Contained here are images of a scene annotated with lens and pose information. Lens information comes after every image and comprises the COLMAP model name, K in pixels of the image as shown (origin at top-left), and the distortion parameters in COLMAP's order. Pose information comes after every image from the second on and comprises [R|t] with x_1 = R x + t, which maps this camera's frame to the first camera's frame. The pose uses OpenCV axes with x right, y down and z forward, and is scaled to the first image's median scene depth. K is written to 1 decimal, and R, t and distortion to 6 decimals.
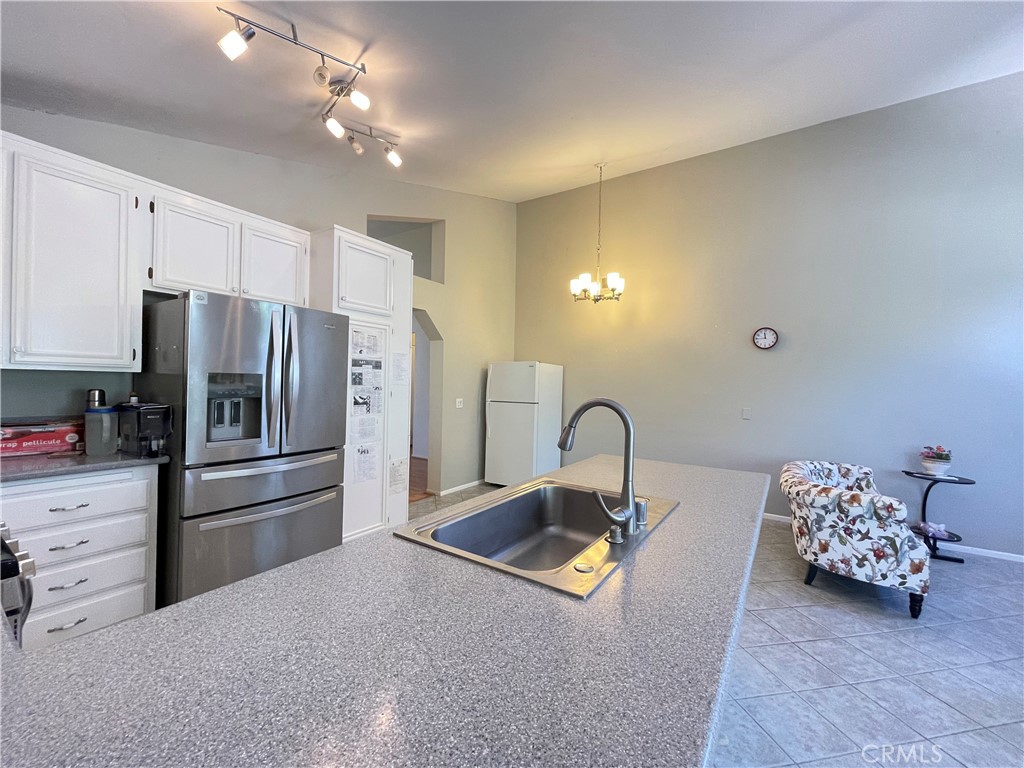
lens RADIAL K [[413.3, 0, 505.5], [0, 413.3, 385.1], [0, 0, 1]] dist [0.000886, 0.000034]
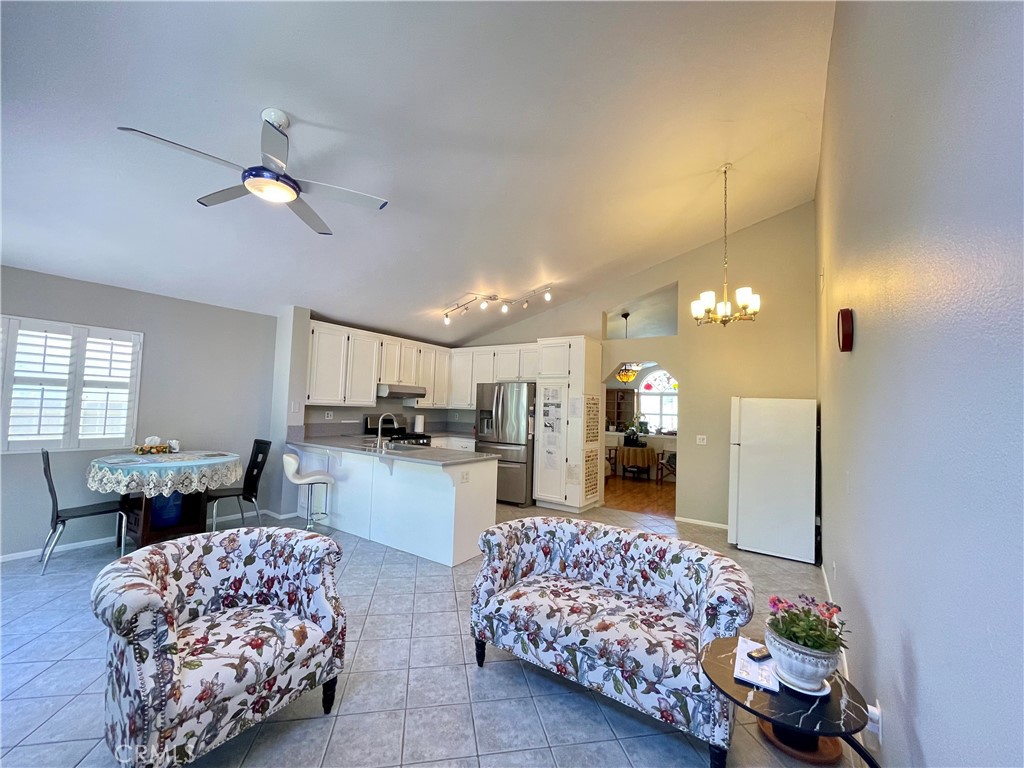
lens RADIAL K [[412.3, 0, 508.6], [0, 412.3, 386.6], [0, 0, 1]] dist [-0.003987, -0.000461]
pose [[-0.001228, -0.077221, -0.997013, 1.483740], [-0.043116, 0.996091, -0.077097, 0.015794], [0.999069, 0.042892, -0.004553, 0.795998]]
